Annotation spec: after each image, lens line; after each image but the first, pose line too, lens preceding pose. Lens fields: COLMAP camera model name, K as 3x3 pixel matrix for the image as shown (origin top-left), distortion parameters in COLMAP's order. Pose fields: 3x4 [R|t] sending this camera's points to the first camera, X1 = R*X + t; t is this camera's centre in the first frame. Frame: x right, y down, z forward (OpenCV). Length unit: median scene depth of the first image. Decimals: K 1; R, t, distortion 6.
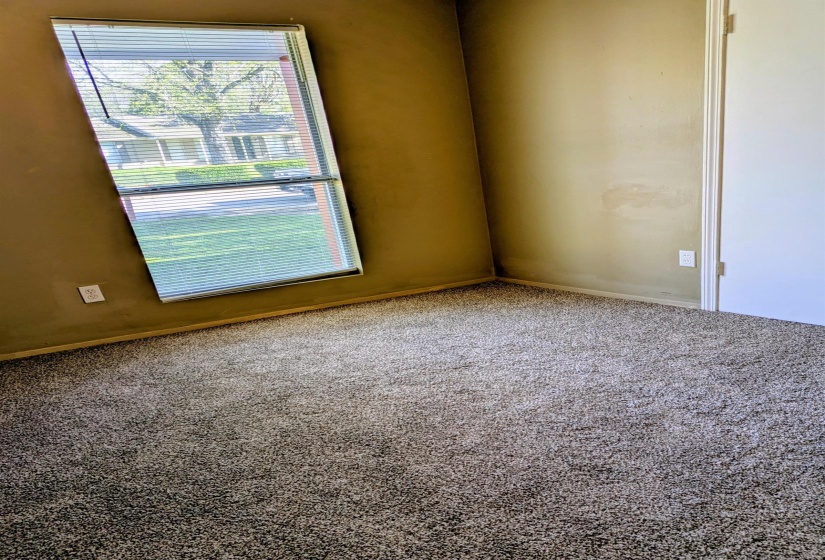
lens RADIAL K [[331.6, 0, 412.5], [0, 331.6, 280.0], [0, 0, 1]] dist [0.001364, -0.000780]
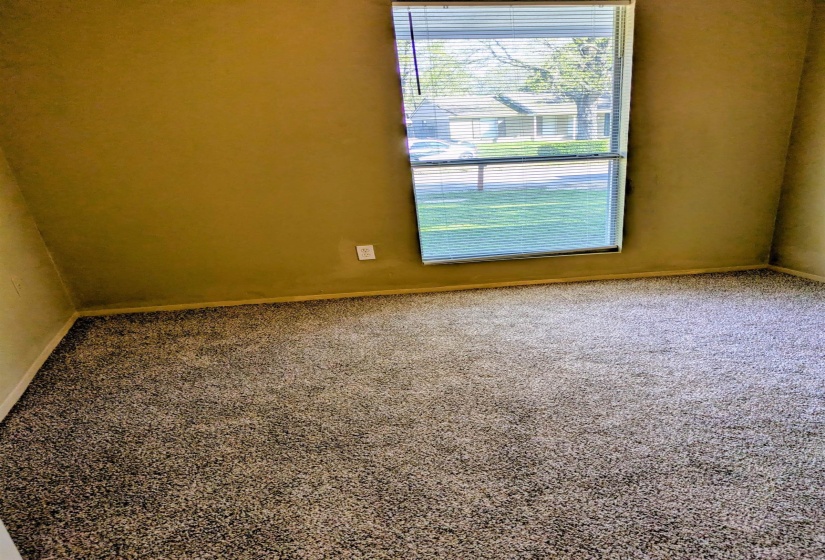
lens RADIAL K [[322.3, 0, 412.5], [0, 322.3, 280.0], [0, 0, 1]] dist [0.002646, -0.000855]
pose [[0.985933, 0.084816, -0.144022, -0.630243], [-0.074793, 0.994476, 0.073644, 0.042417], [0.149473, -0.061836, 0.986830, -0.088572]]
